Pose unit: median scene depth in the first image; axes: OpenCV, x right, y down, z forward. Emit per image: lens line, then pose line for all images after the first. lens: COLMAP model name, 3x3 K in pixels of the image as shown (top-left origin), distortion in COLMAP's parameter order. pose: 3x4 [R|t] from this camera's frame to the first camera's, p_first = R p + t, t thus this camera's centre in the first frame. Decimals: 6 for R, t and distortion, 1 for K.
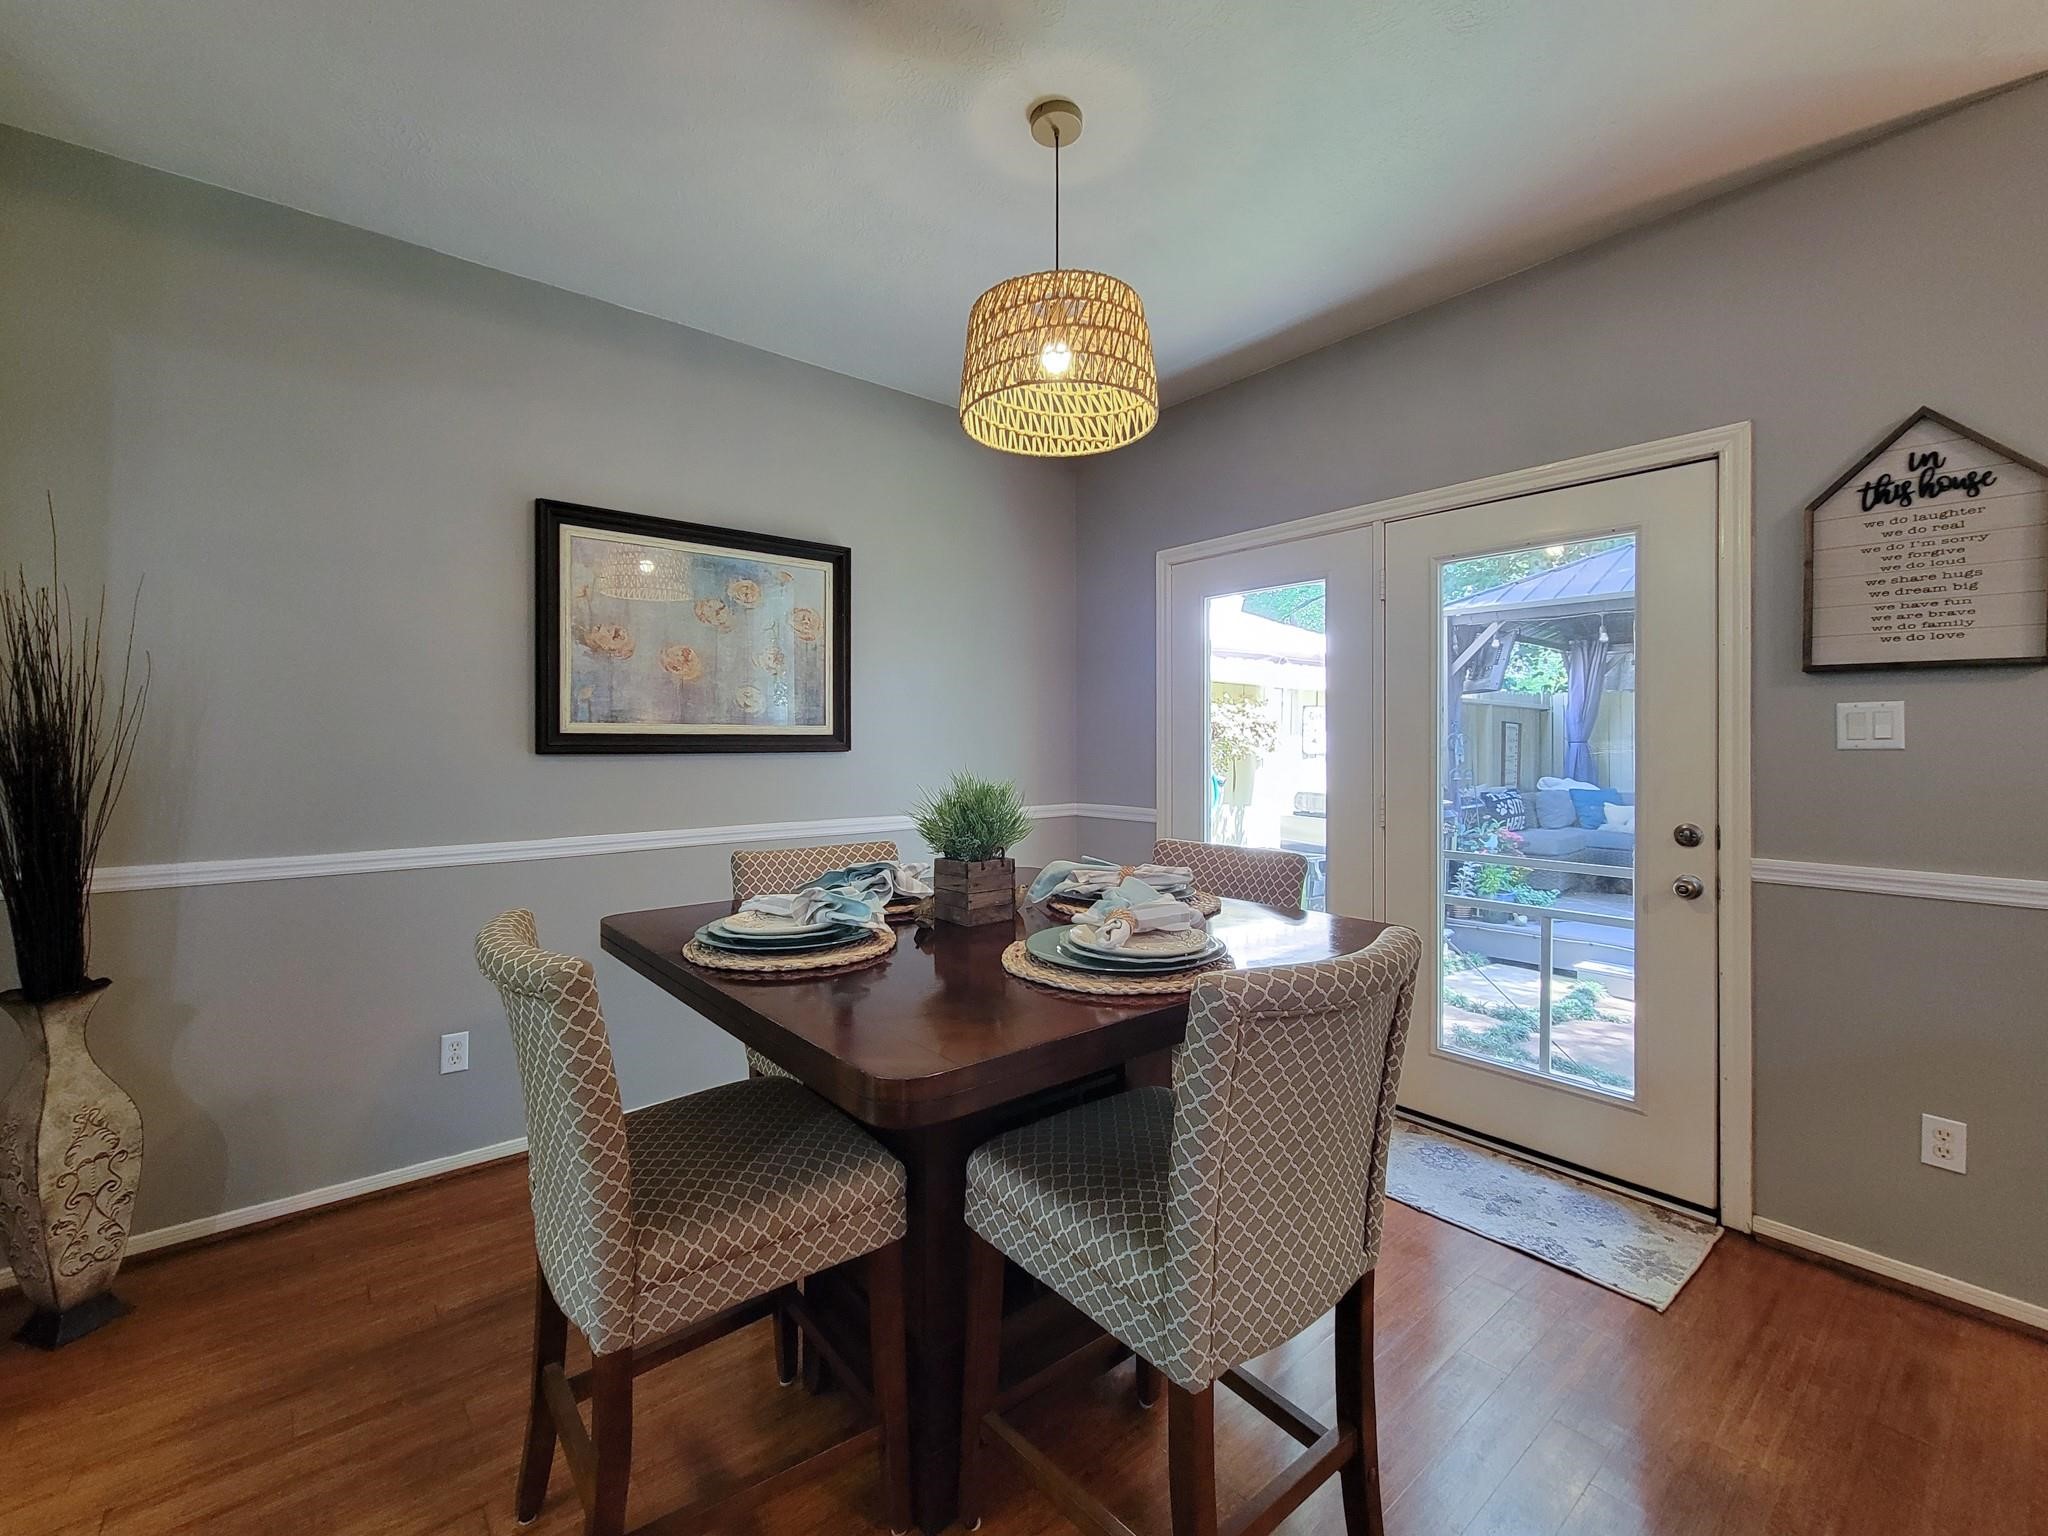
lens RADIAL K [[889.1, 0, 1005.5], [0, 889.1, 749.5], [0, 0, 1]] dist [0.001342, 0.001383]
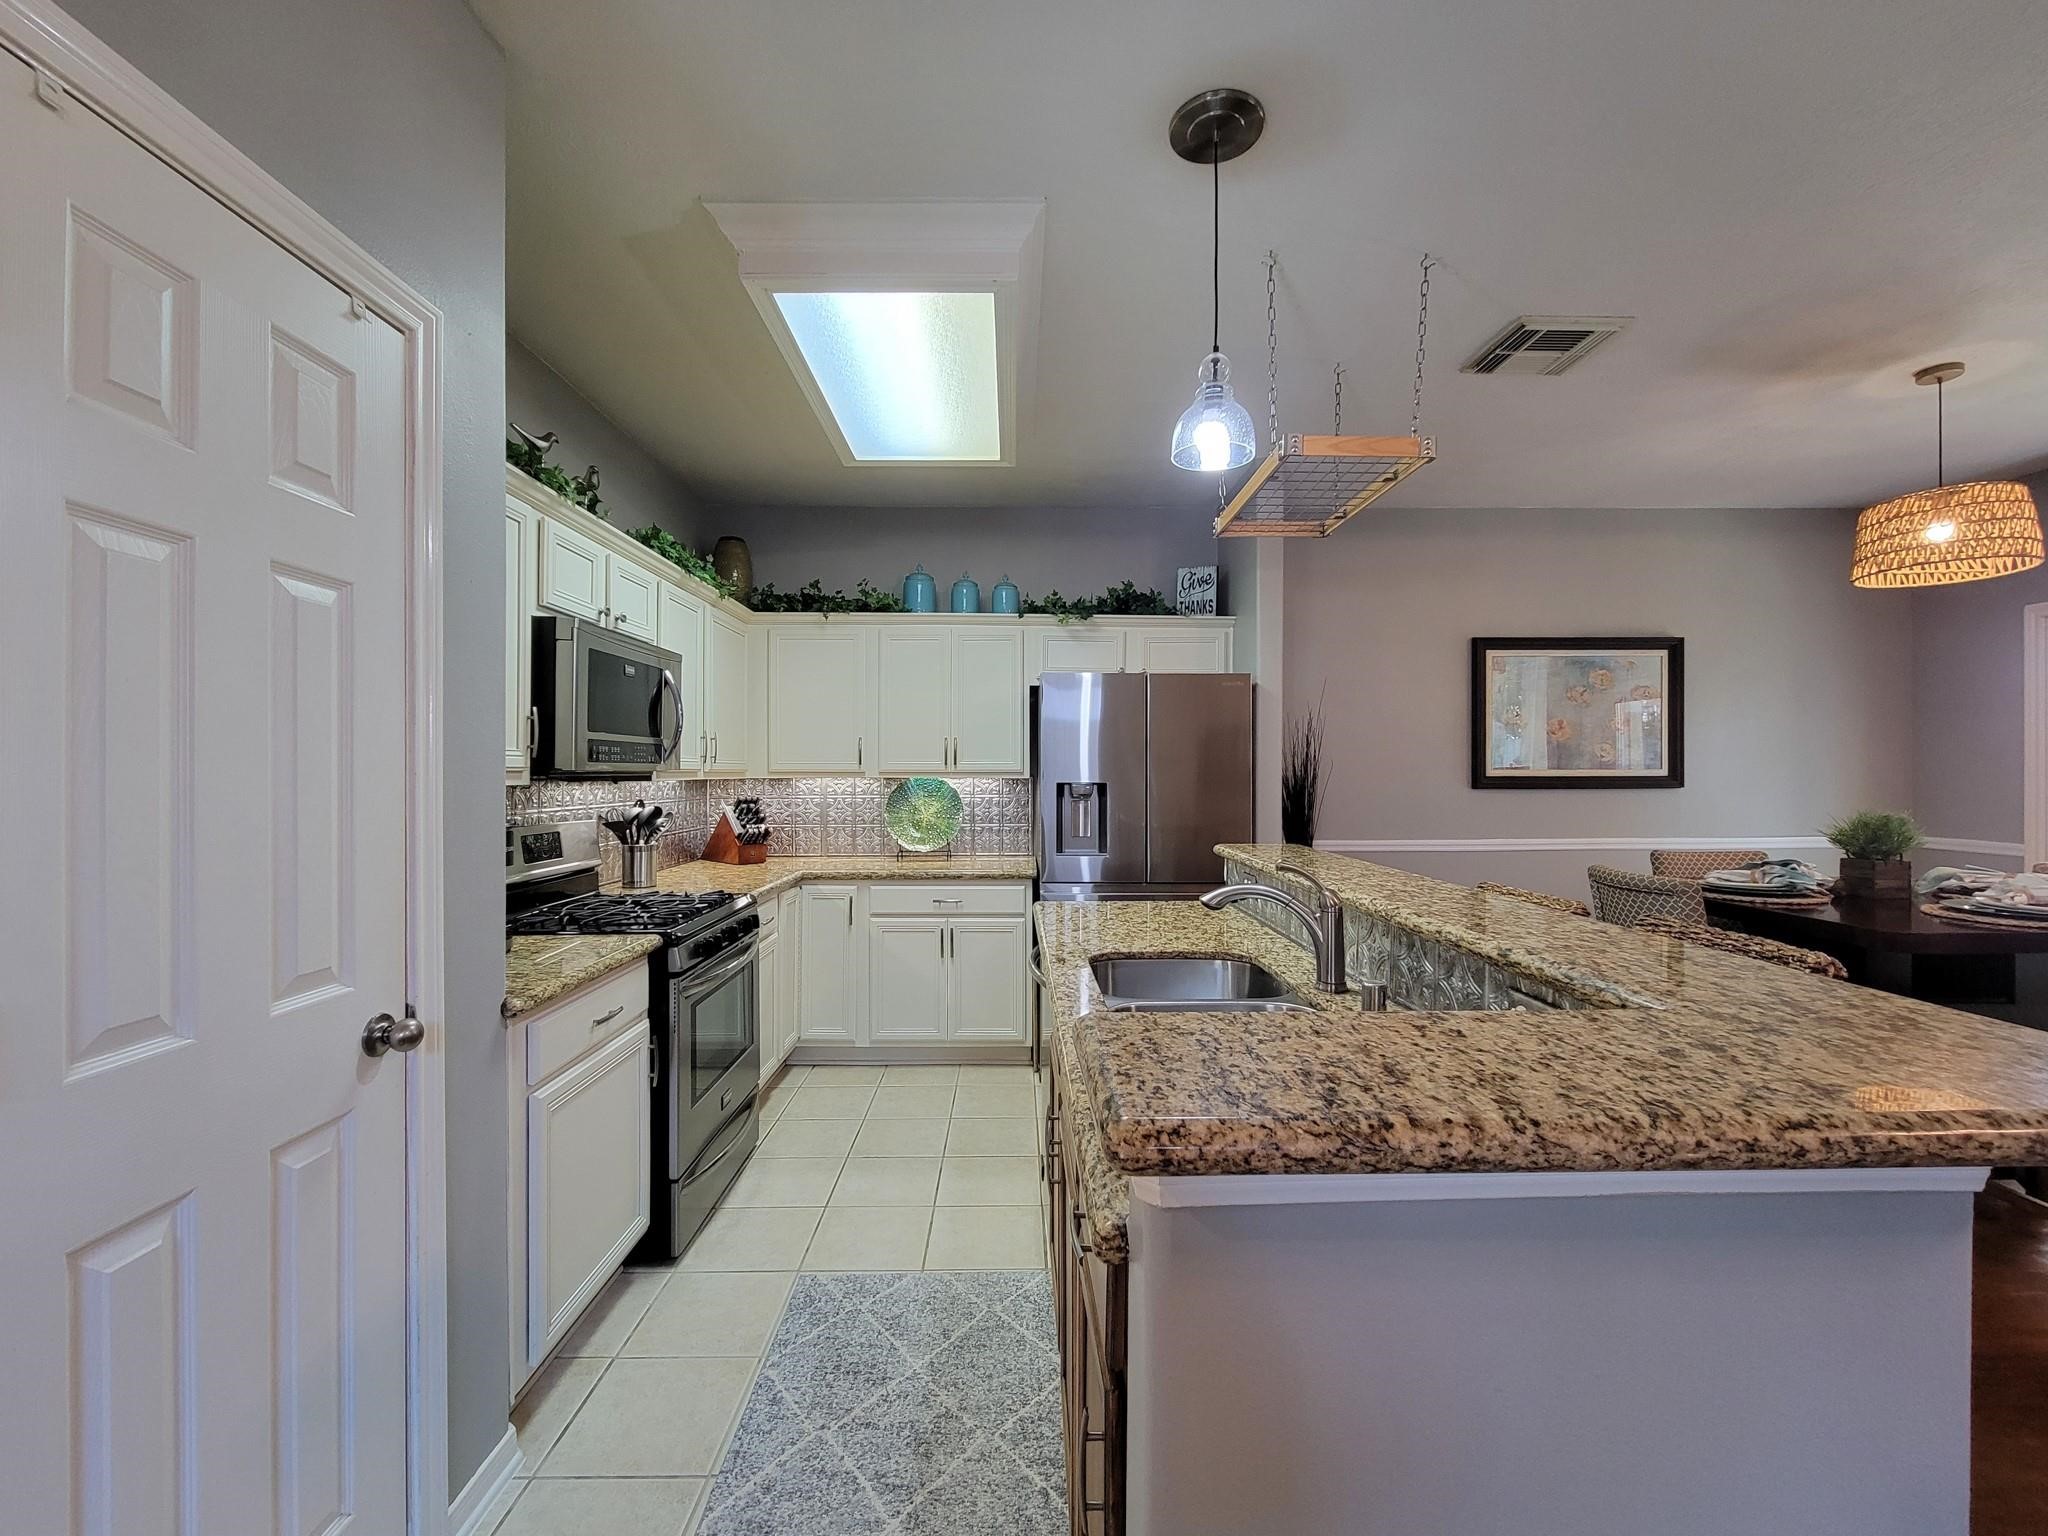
lens RADIAL K [[847.2, 0, 1031.9], [0, 847.2, 771.4], [0, 0, 1]] dist [0.002701, -0.001994]
pose [[0.779952, -0.001678, -0.625837, -0.176189], [-0.003936, 0.999963, -0.007586, -0.012590], [0.625826, 0.008380, 0.779917, -0.772150]]
